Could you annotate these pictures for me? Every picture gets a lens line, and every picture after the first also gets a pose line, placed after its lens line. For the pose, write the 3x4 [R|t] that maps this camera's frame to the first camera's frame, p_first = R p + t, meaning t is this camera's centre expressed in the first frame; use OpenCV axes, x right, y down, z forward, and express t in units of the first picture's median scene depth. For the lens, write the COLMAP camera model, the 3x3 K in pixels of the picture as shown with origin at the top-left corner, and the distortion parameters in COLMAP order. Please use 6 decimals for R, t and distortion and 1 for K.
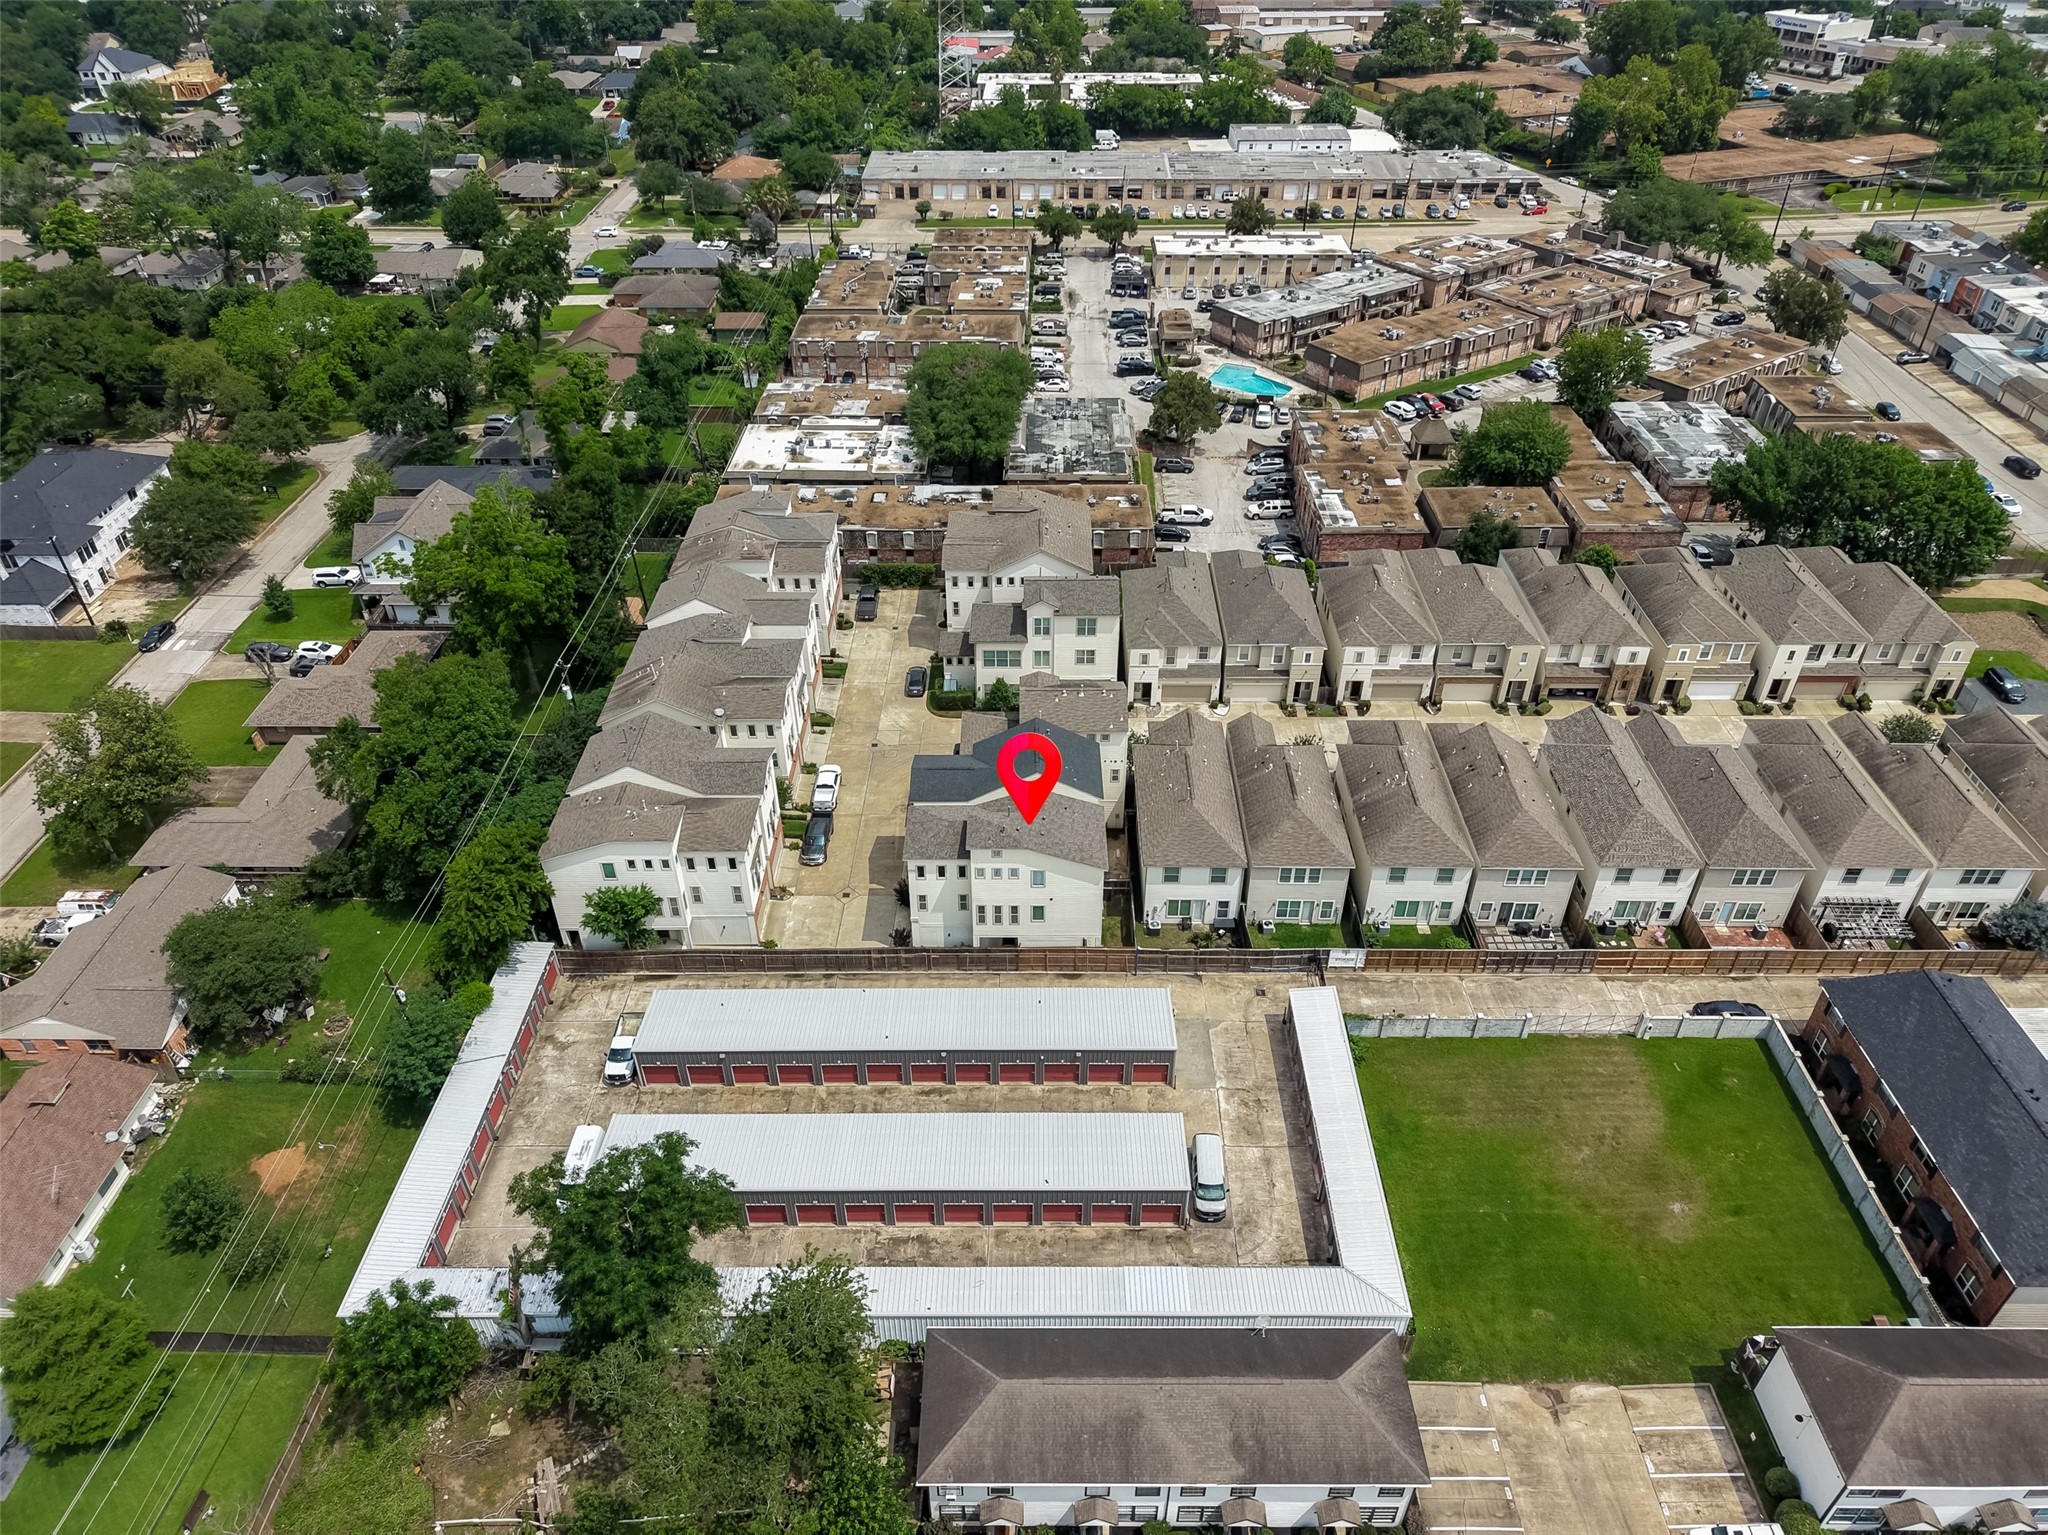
lens RADIAL K [[1371.3, 0, 1033.0], [0, 1371.3, 769.8], [0, 0, 1]] dist [0.020587, -0.021341]
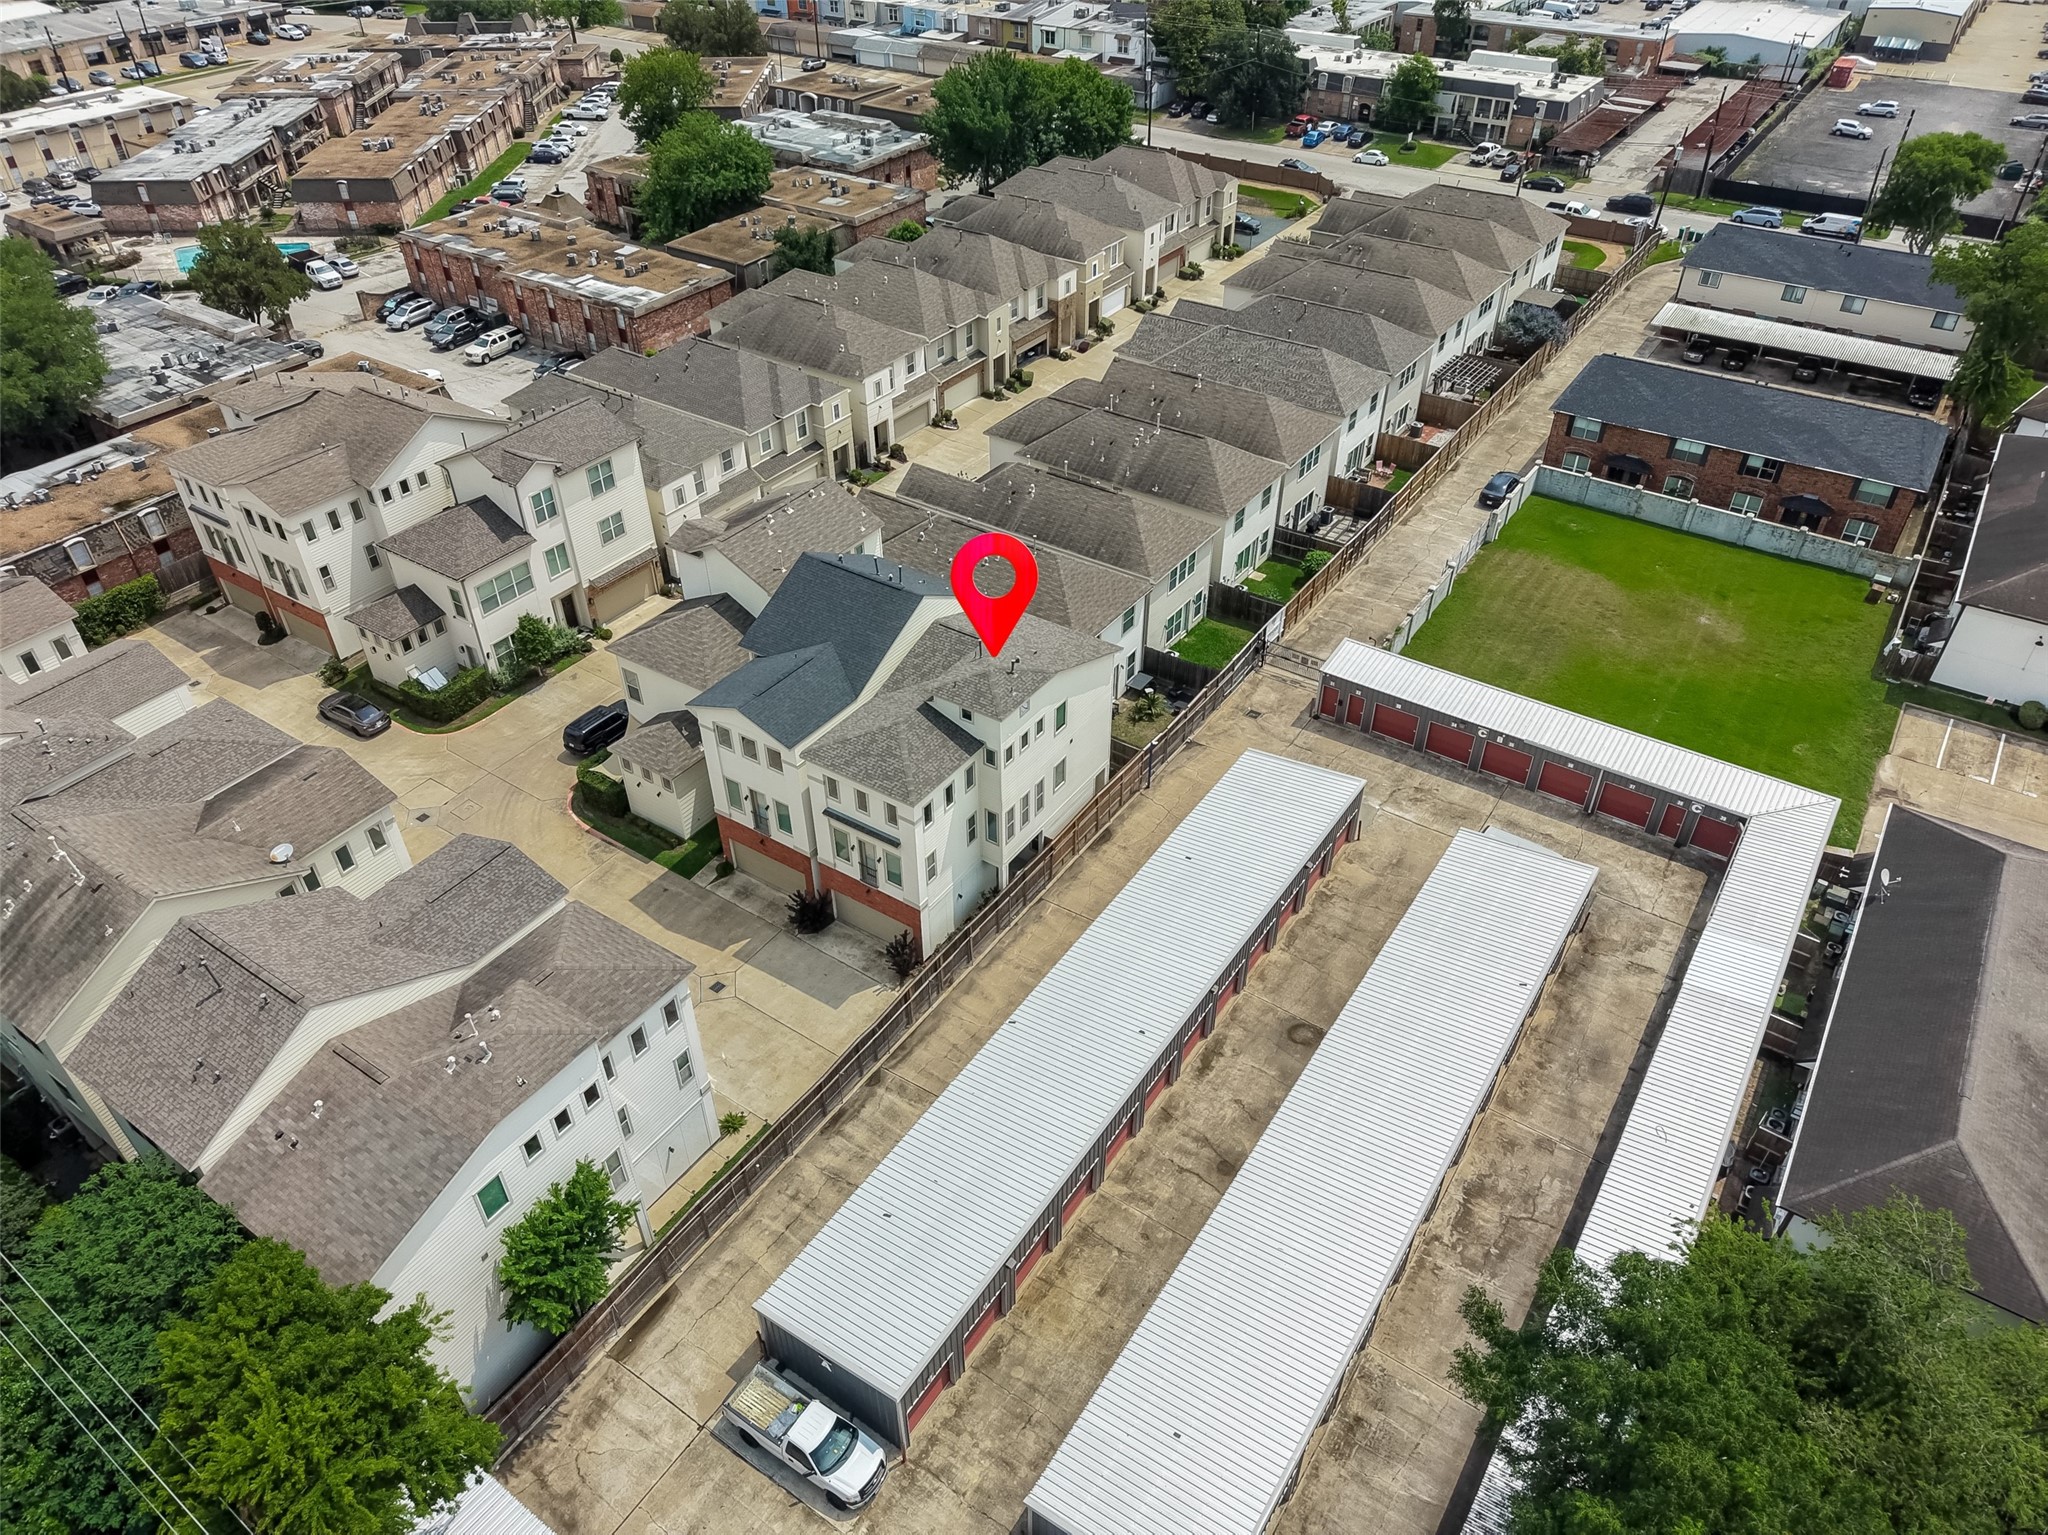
lens RADIAL K [[1371.3, 0, 1033.0], [0, 1371.3, 769.8], [0, 0, 1]] dist [0.020587, -0.021341]
pose [[0.551841, -0.515412, 0.655609, -0.324123], [0.500718, 0.833450, 0.233757, -0.039235], [-0.666898, 0.199279, 0.718008, 0.423855]]
